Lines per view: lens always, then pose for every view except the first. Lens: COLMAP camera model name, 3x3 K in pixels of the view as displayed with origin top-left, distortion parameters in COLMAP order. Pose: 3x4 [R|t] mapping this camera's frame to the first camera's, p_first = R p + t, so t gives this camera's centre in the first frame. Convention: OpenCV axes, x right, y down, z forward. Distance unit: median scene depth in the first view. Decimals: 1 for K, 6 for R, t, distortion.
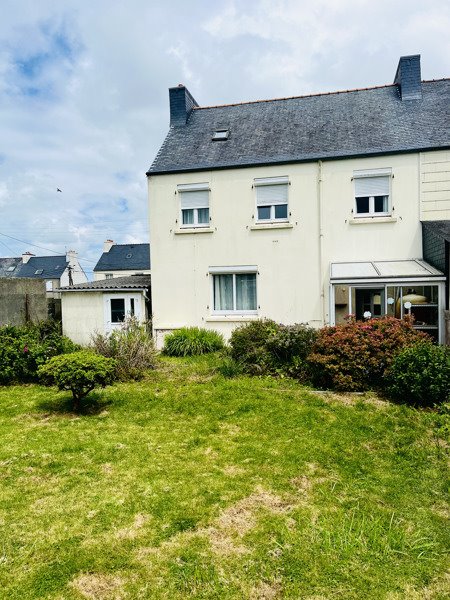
lens RADIAL K [[476.7, 0, 225.0], [0, 476.7, 300.0], [0, 0, 1]] dist [0.010255, 0.000250]
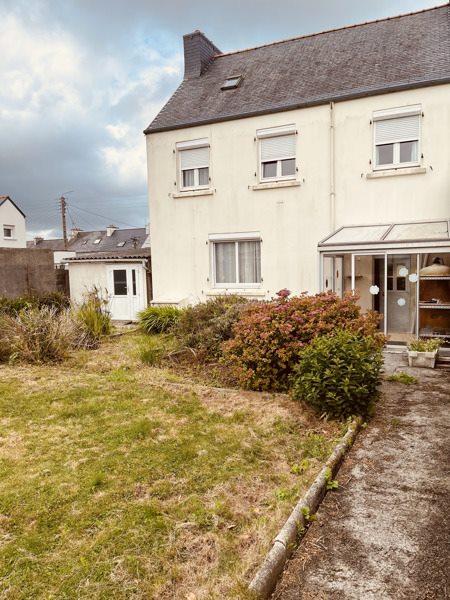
lens RADIAL K [[476.7, 0, 225.0], [0, 476.7, 300.0], [0, 0, 1]] dist [0.010255, 0.000250]
pose [[0.979539, 0.012470, -0.200867, 0.173984], [-0.000509, 0.998229, 0.059488, 0.000816], [0.201253, -0.058168, 0.977811, 0.125025]]
